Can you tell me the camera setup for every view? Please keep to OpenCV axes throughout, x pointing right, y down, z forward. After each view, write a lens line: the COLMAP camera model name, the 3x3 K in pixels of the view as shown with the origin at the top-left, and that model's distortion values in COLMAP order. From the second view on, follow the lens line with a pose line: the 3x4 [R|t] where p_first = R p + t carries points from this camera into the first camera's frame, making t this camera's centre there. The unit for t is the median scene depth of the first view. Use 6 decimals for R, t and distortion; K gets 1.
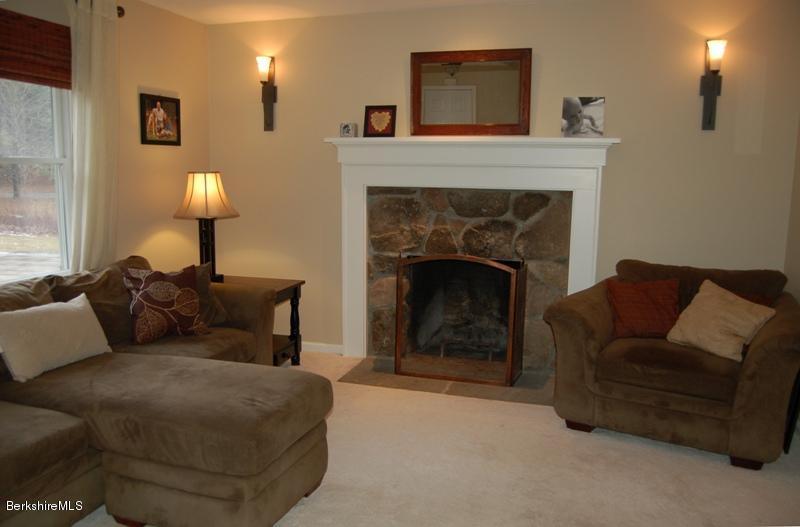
lens RADIAL K [[642.6, 0, 400.0], [0, 642.6, 263.5], [0, 0, 1]] dist [-0.055102, 0.007815]
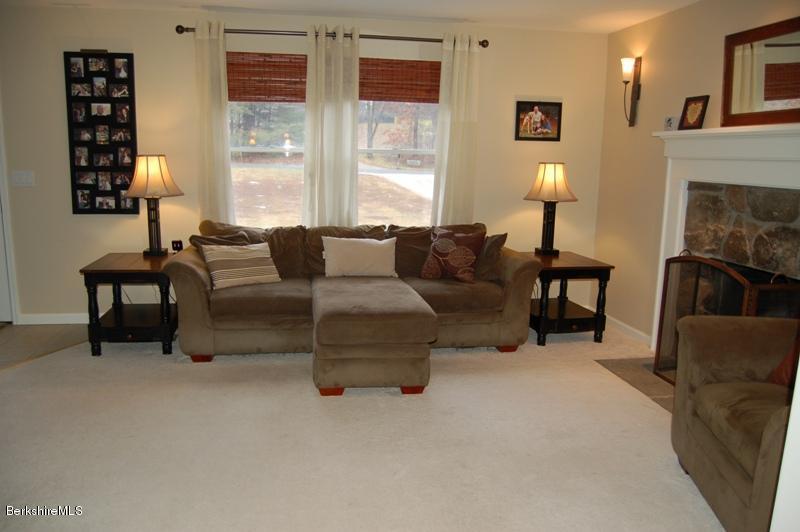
lens RADIAL K [[628.0, 0, 397.2], [0, 628.0, 276.7], [0, 0, 1]] dist [-0.096634, 0.046199]
pose [[0.459050, 0.164755, -0.873000, 0.603015], [-0.138902, 0.983879, 0.112642, -0.022851], [0.877485, 0.069554, 0.474534, 0.194497]]
